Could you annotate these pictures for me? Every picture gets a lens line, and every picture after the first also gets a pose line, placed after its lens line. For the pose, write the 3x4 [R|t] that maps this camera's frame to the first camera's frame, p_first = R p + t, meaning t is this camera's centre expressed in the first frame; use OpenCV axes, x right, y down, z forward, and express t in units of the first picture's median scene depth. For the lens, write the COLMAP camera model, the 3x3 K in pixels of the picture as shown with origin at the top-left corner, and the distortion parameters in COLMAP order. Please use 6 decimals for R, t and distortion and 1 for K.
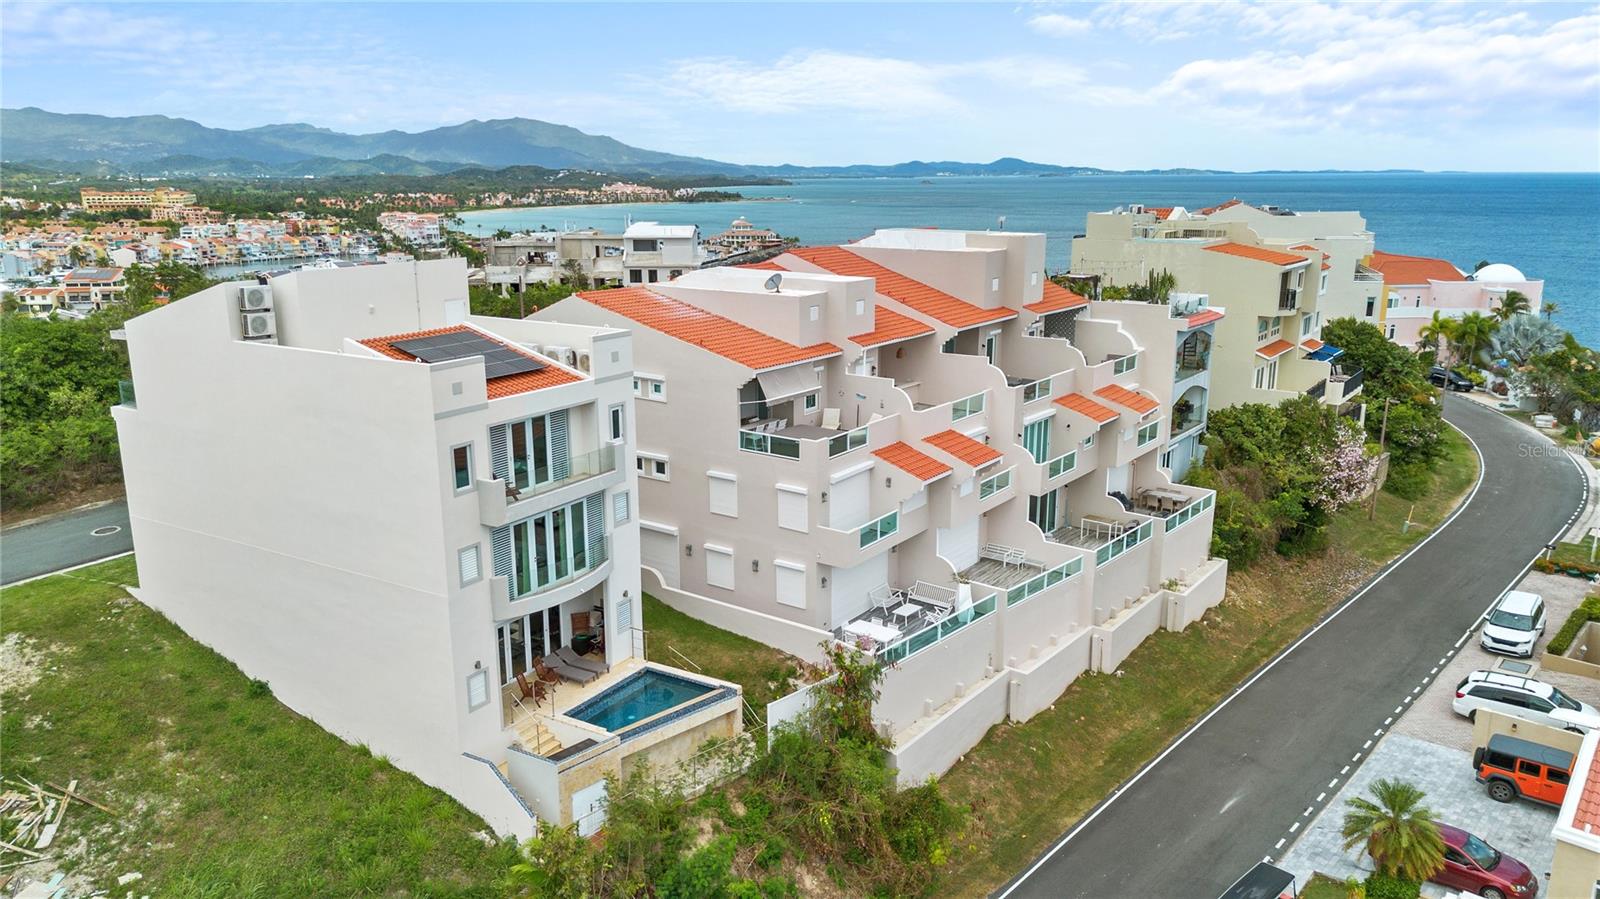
lens RADIAL K [[1125.2, 0, 800.0], [0, 1125.2, 449.5], [0, 0, 1]] dist [0.115048, -0.162209]
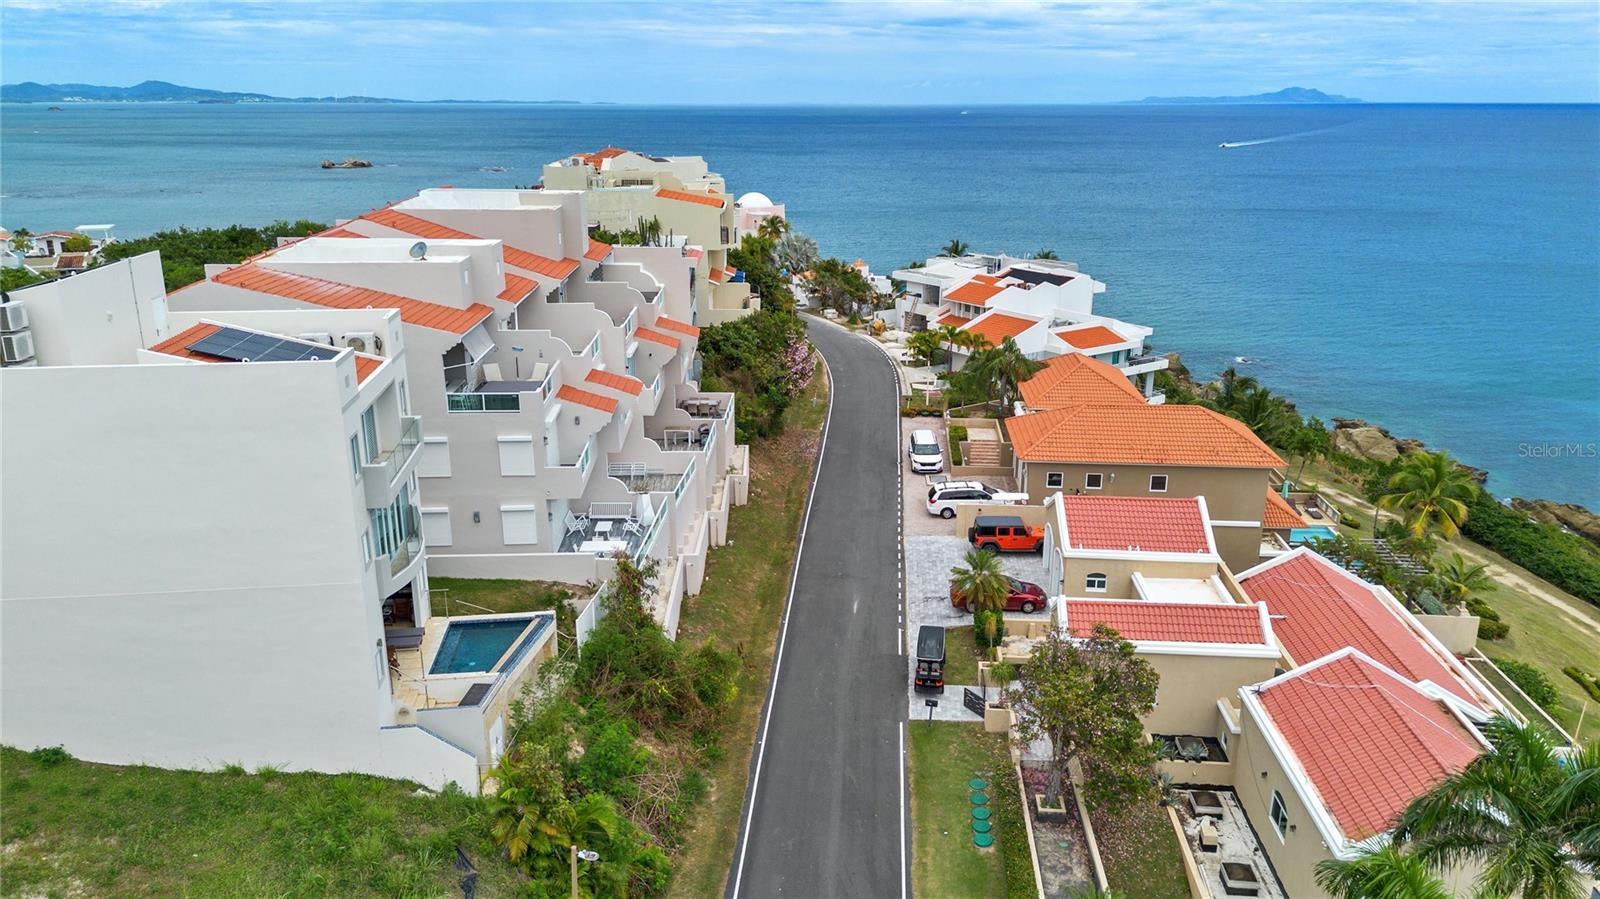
lens RADIAL K [[1125.2, 0, 800.0], [0, 1125.2, 449.5], [0, 0, 1]] dist [0.115048, -0.162209]
pose [[0.782952, -0.178138, 0.596031, -0.416402], [0.143075, 0.984003, 0.106147, -0.029841], [-0.605405, 0.002169, 0.795915, -0.047714]]
